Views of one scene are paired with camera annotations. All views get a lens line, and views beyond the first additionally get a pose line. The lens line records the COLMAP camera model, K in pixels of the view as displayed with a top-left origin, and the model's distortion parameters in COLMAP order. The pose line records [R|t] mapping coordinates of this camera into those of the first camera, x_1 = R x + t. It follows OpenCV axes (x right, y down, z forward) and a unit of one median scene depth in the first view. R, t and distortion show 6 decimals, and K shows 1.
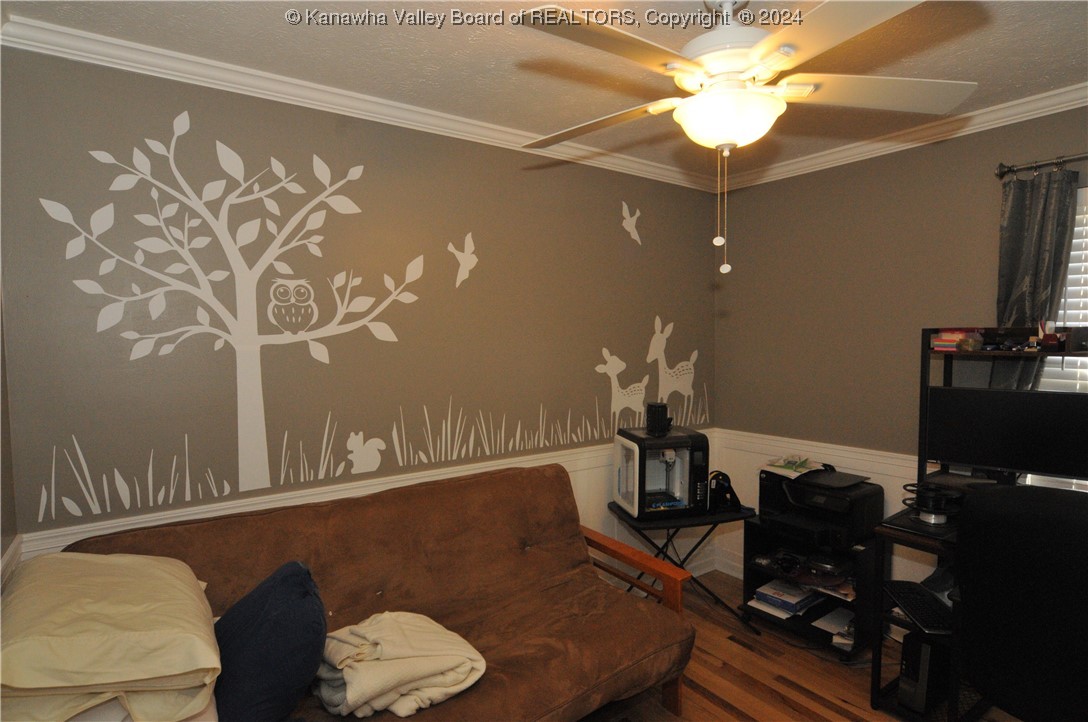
lens RADIAL K [[569.7, 0, 542.5], [0, 569.7, 379.4], [0, 0, 1]] dist [-0.015750, 0.001404]
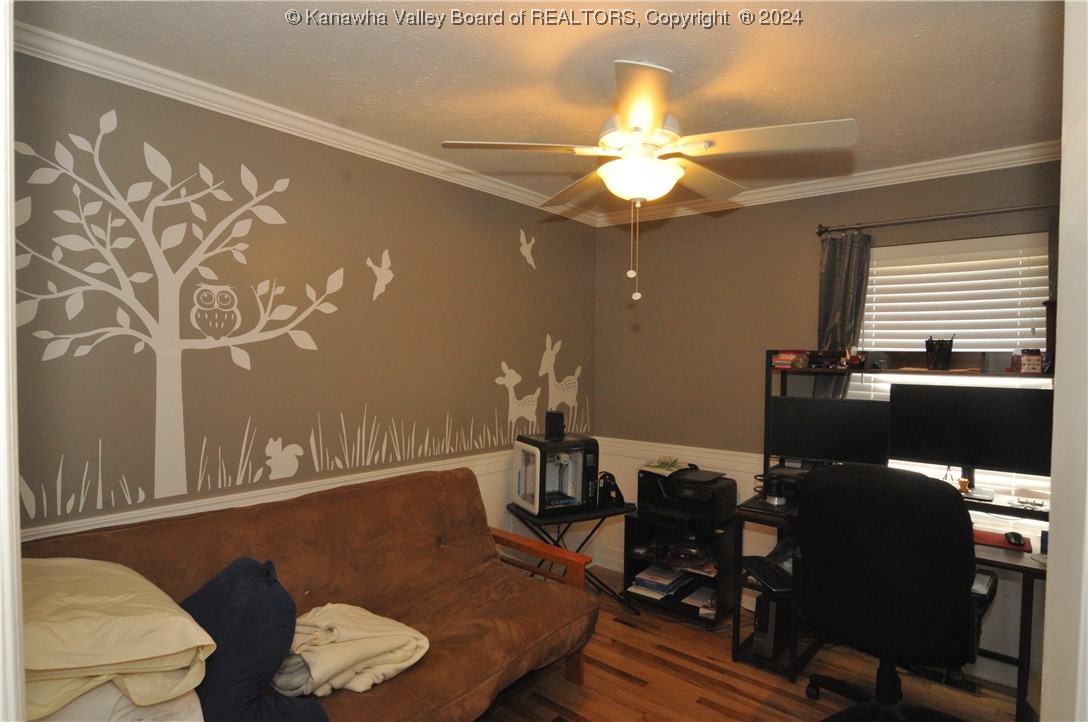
lens RADIAL K [[569.7, 0, 542.5], [0, 569.7, 379.4], [0, 0, 1]] dist [-0.015750, 0.001404]
pose [[0.970447, 0.013100, 0.240960, -0.115922], [-0.005348, 0.999448, -0.032795, 0.019812], [-0.241256, 0.030537, 0.969981, -0.102347]]
